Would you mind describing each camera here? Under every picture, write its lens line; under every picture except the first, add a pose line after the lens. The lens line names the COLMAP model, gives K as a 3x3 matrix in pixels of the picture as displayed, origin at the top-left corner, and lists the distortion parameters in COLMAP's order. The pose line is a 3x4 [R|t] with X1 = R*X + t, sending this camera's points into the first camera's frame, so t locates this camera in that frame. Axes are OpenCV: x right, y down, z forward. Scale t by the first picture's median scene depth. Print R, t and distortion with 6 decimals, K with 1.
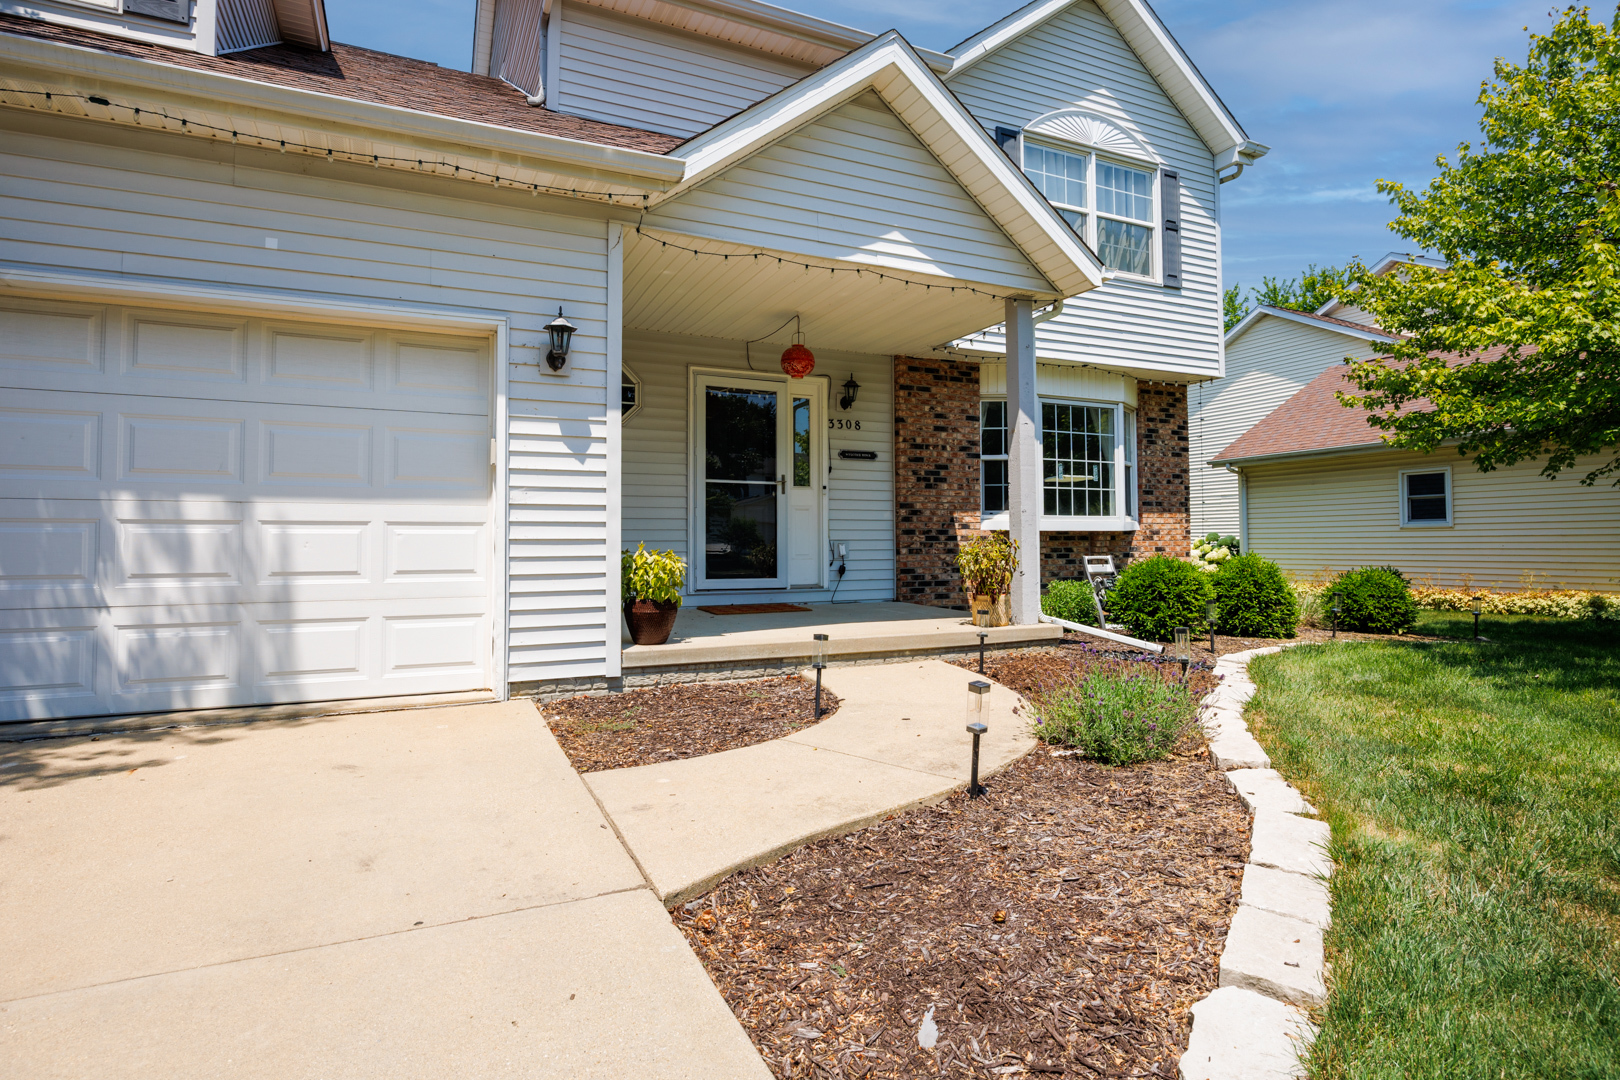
lens RADIAL K [[807.2, 0, 810.5], [0, 807.2, 524.5], [0, 0, 1]] dist [-0.015833, -0.000489]
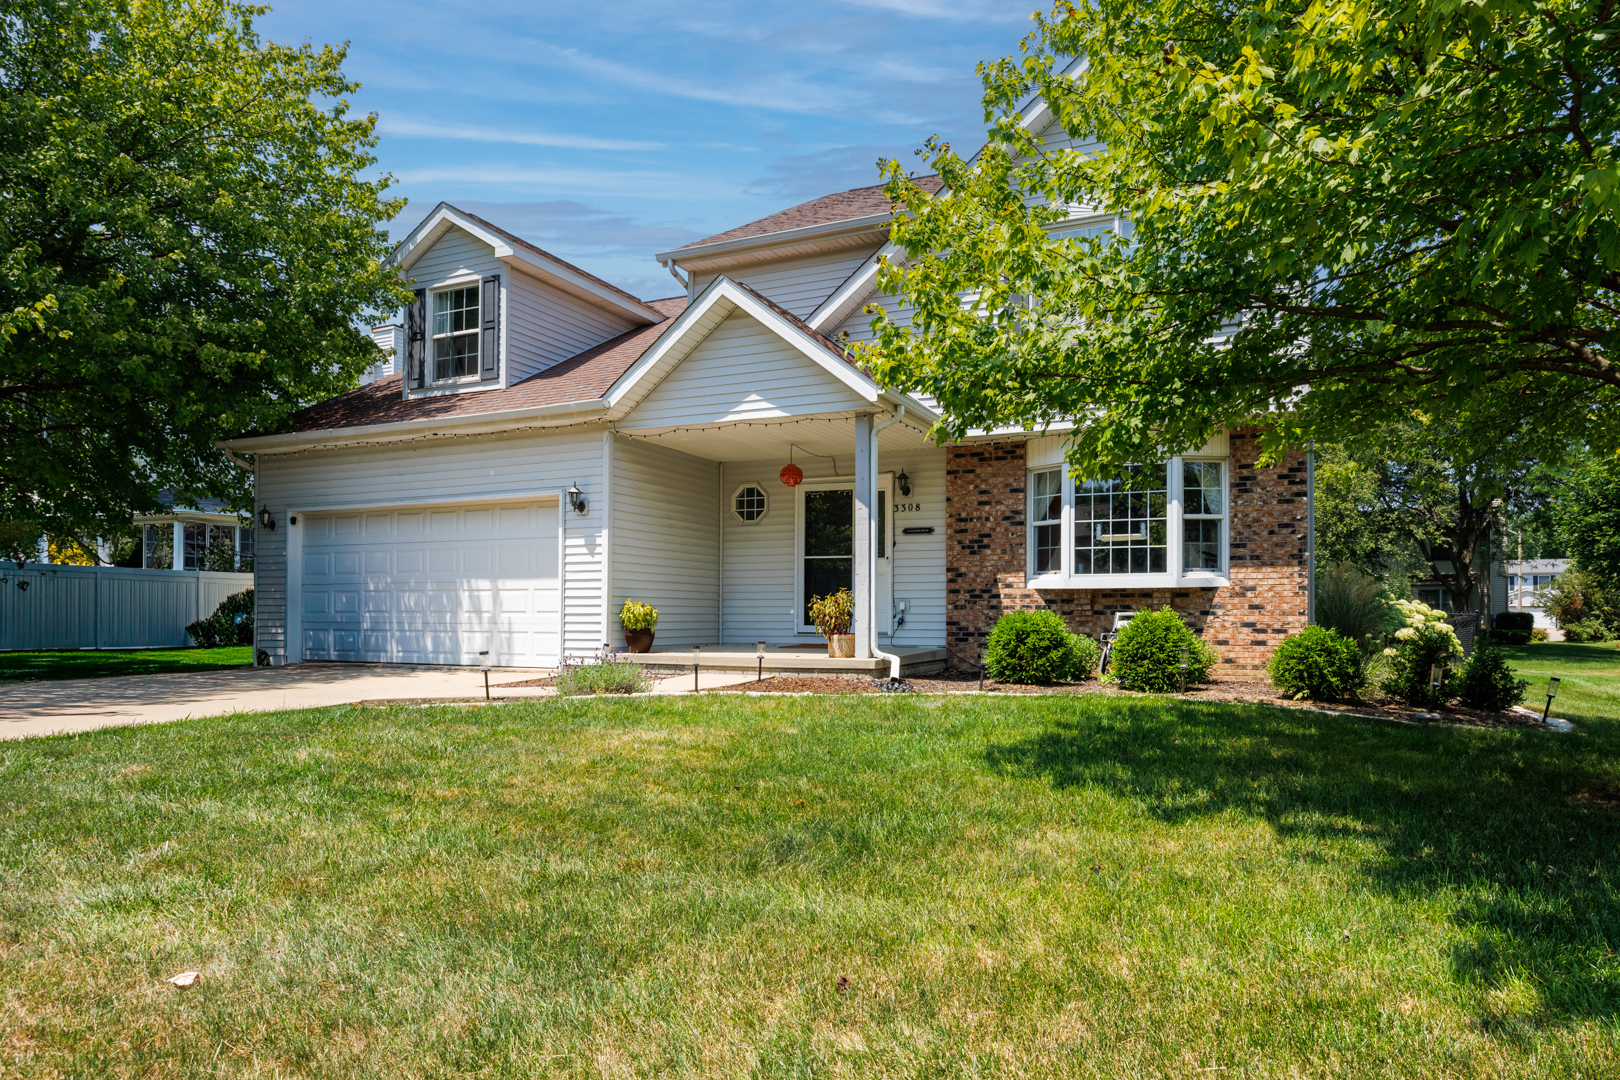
lens RADIAL K [[819.4, 0, 836.5], [0, 819.4, 605.1], [0, 0, 1]] dist [-0.019823, -0.004687]
pose [[0.696245, -0.000856, -0.717804, 0.866225], [0.012002, 0.999873, 0.010449, 0.014876], [0.717704, -0.015891, 0.696167, 0.013932]]
